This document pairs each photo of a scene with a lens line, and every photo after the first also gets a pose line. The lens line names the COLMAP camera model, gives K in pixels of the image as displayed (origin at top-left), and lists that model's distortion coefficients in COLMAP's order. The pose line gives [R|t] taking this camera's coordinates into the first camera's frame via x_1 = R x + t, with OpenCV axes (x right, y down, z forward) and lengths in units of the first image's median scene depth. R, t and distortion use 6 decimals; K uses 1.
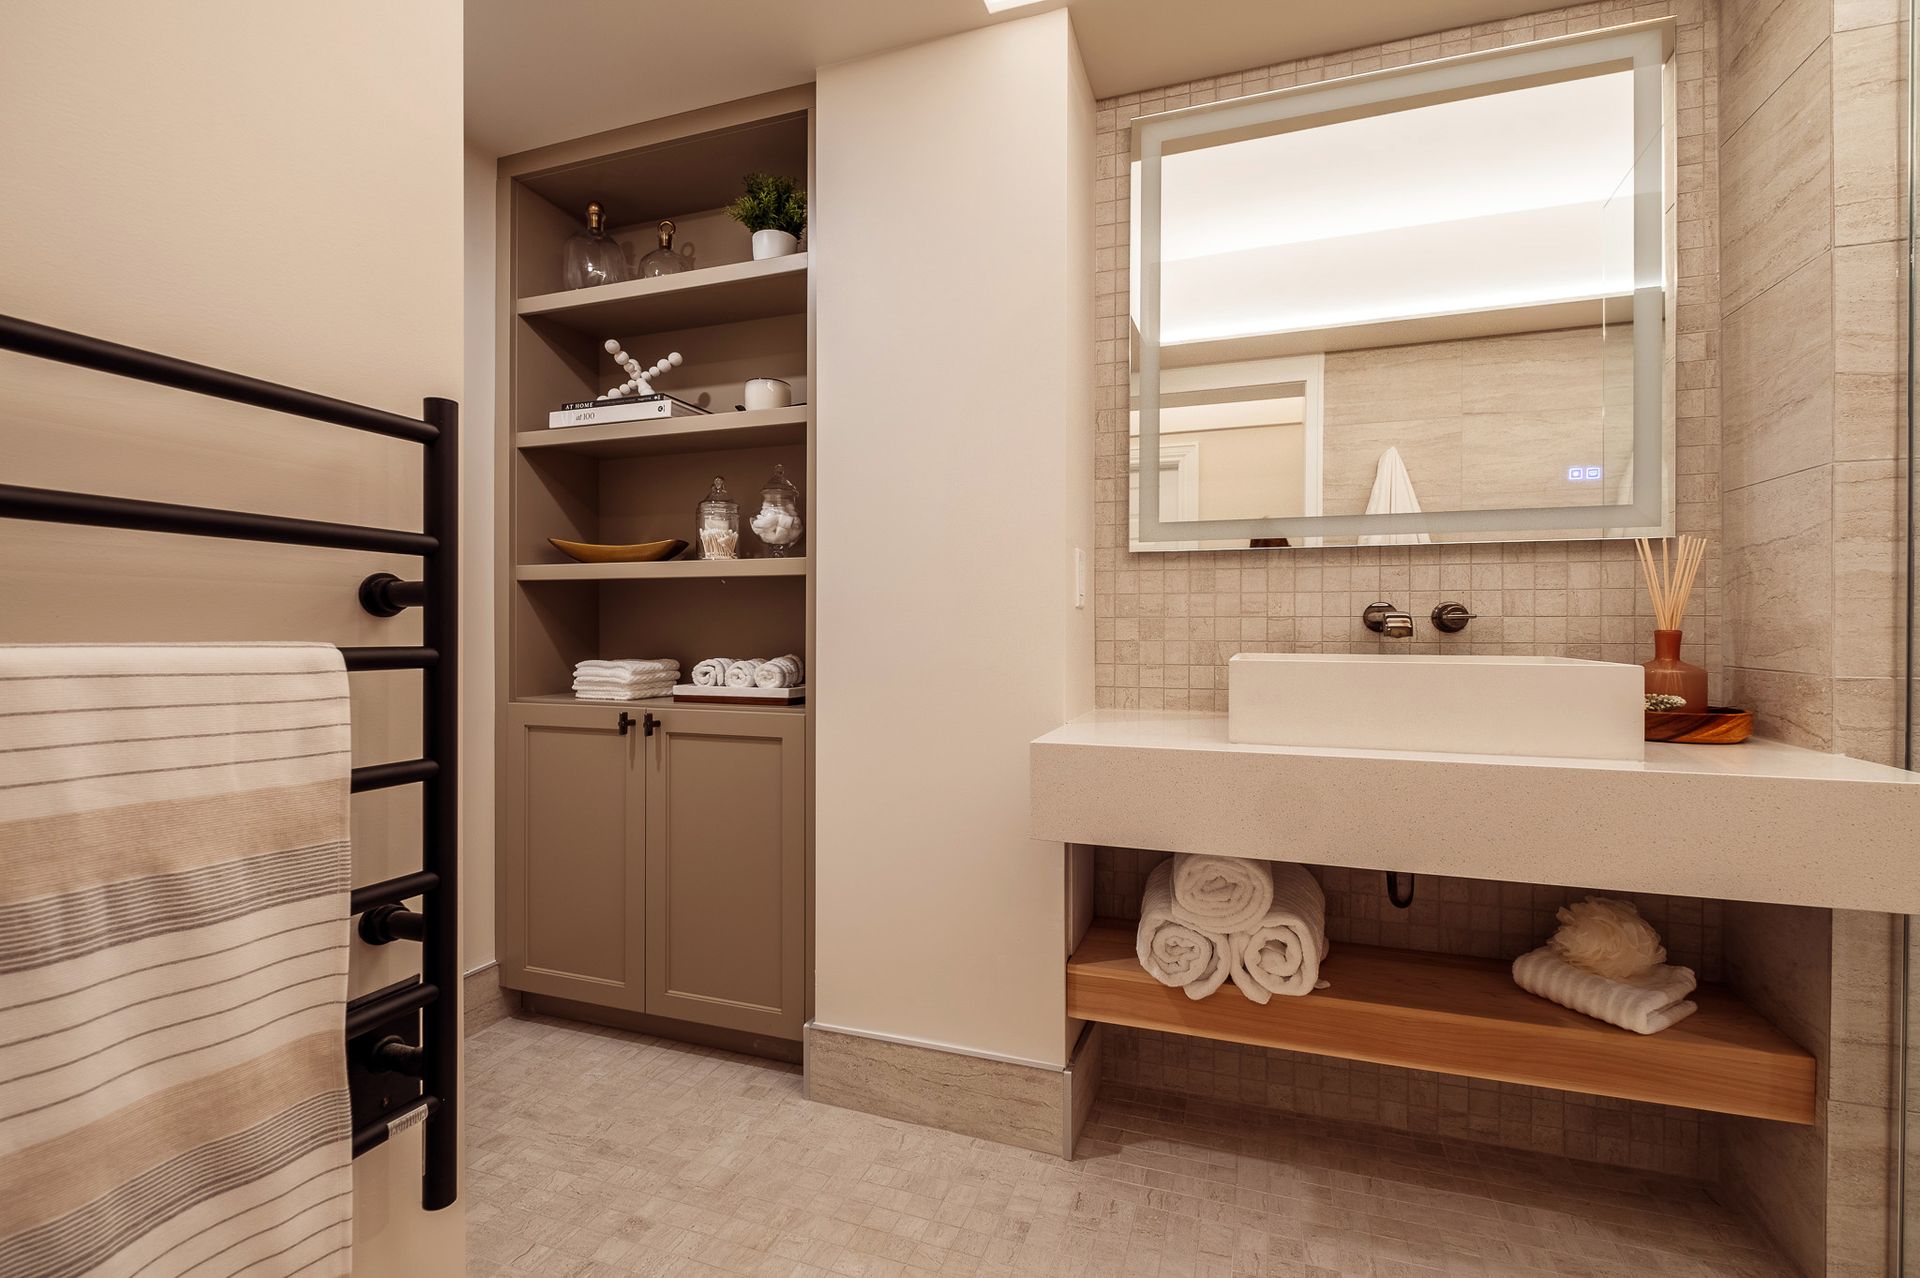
lens RADIAL K [[900.1, 0, 960.0], [0, 900.1, 639.0], [0, 0, 1]] dist [0.010289, -0.007738]
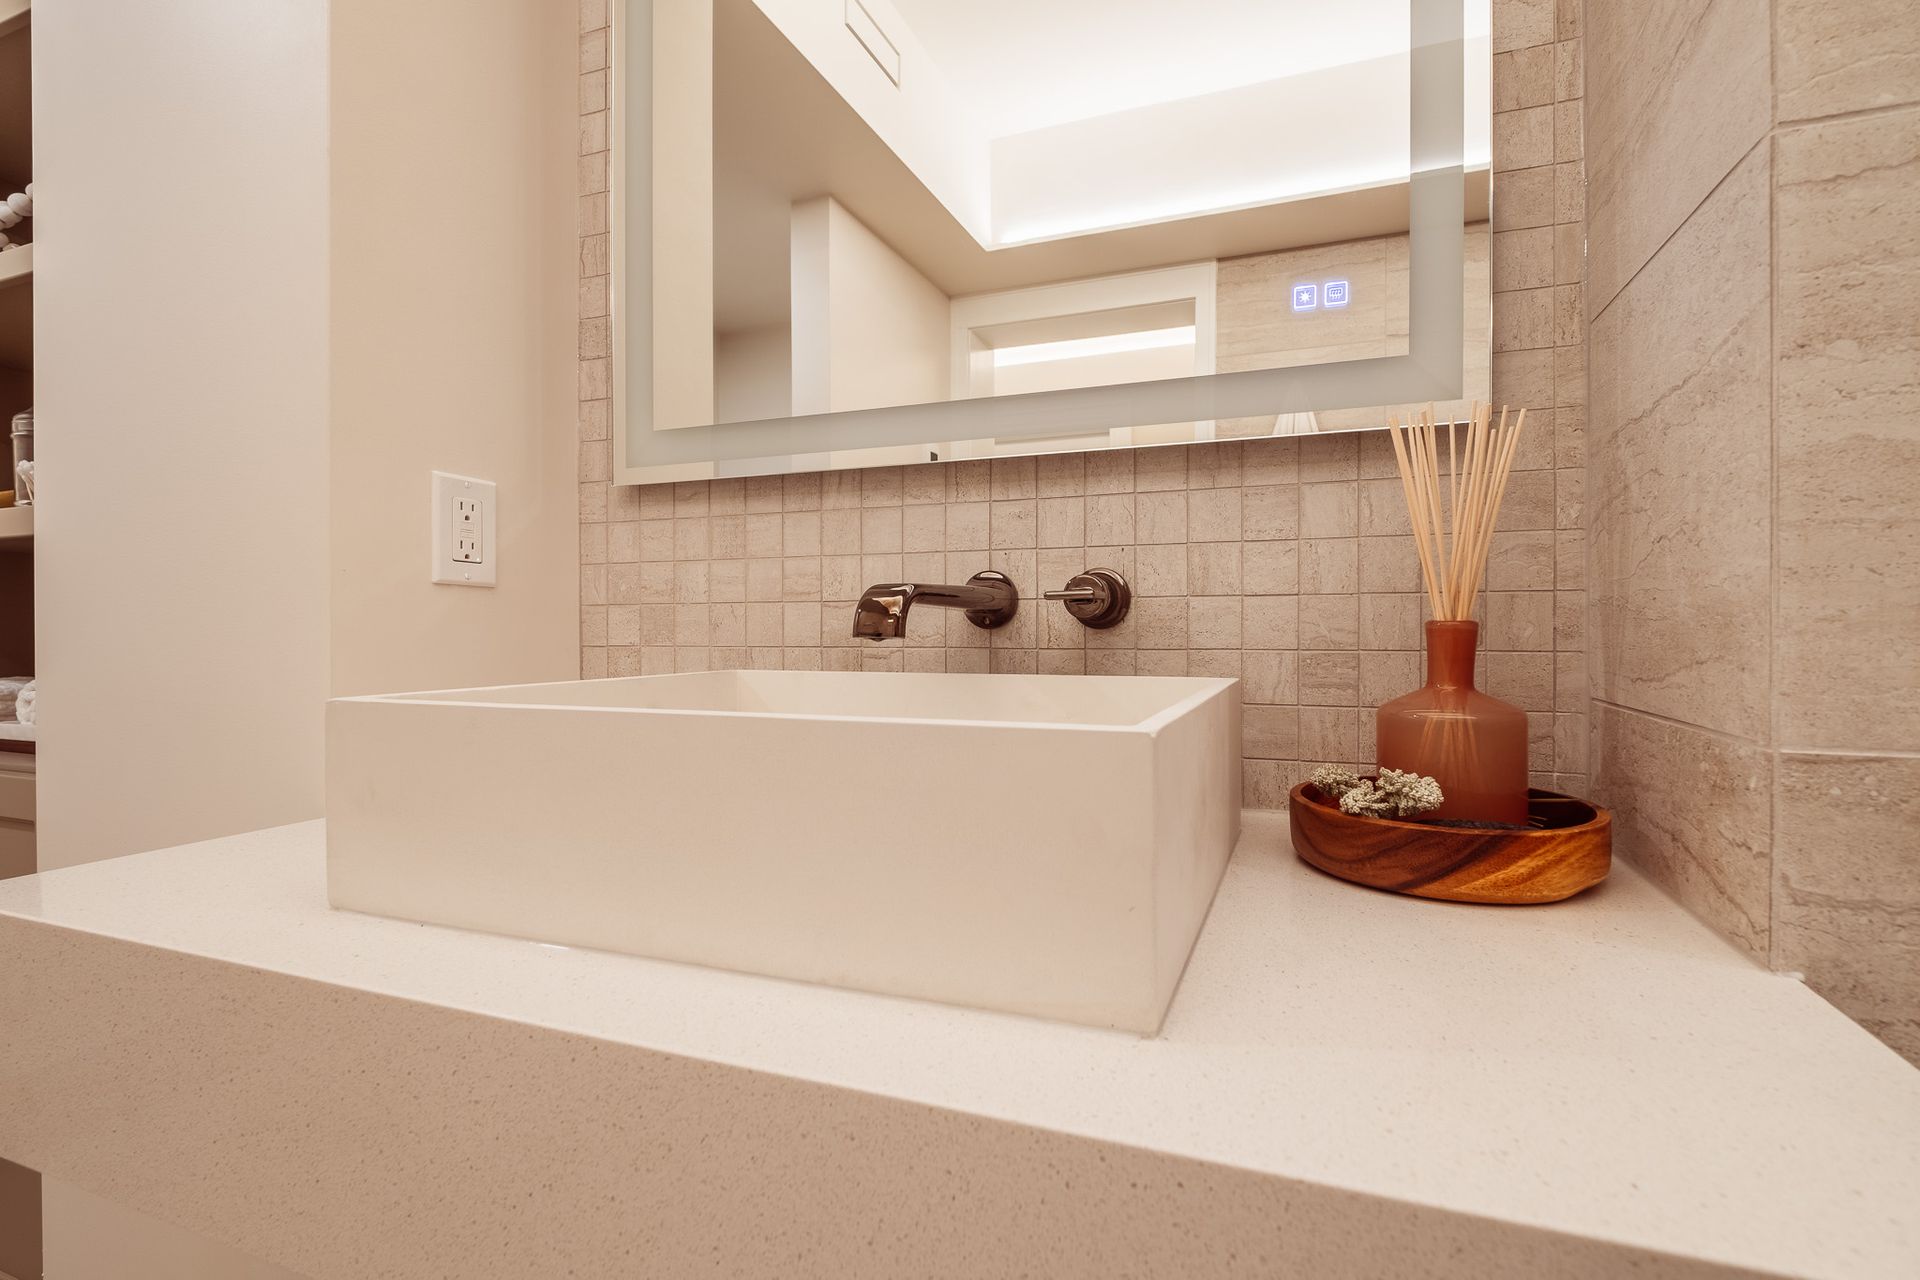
lens RADIAL K [[869.5, 0, 1099.7], [0, 869.5, 645.1], [0, 0, 1]] dist [0.014607, -0.017097]
pose [[0.999592, -0.004392, 0.028230, 0.533122], [0.004211, 0.999970, 0.006445, -0.001127], [-0.028257, -0.006323, 0.999581, 0.513131]]
